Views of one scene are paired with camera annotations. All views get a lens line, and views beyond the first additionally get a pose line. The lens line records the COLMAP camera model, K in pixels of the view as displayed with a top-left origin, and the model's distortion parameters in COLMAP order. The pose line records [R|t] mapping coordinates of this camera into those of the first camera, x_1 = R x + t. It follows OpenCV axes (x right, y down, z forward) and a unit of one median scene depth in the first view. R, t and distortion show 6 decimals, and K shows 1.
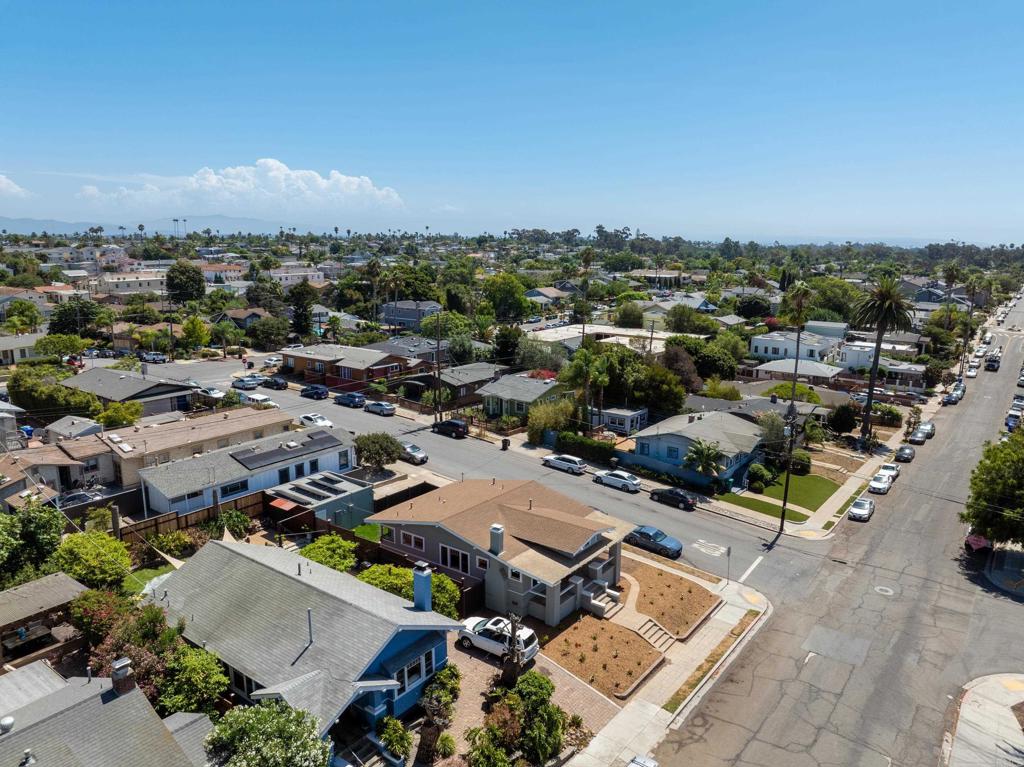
lens RADIAL K [[721.2, 0, 512.0], [0, 721.2, 383.5], [0, 0, 1]] dist [-0.034312, -0.006404]
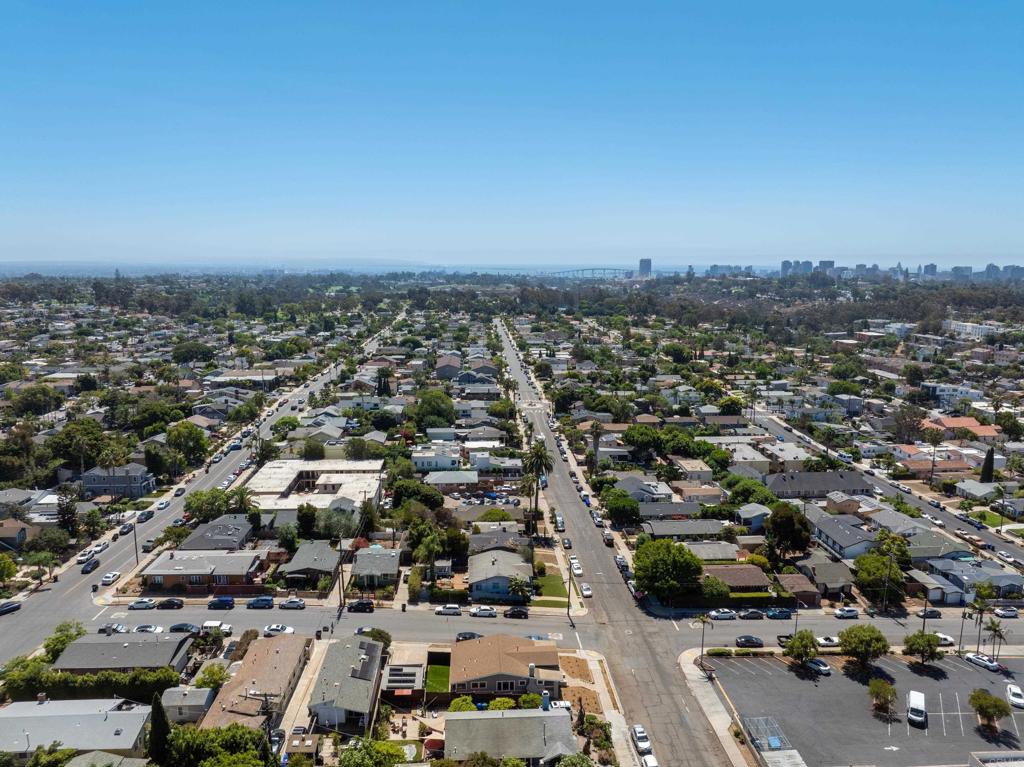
lens RADIAL K [[721.2, 0, 512.0], [0, 721.2, 383.5], [0, 0, 1]] dist [-0.034312, -0.006404]
pose [[0.764447, -0.111767, 0.634924, -0.833496], [0.130328, 0.991315, 0.017590, -0.432808], [-0.631376, 0.069302, 0.772374, -0.461136]]
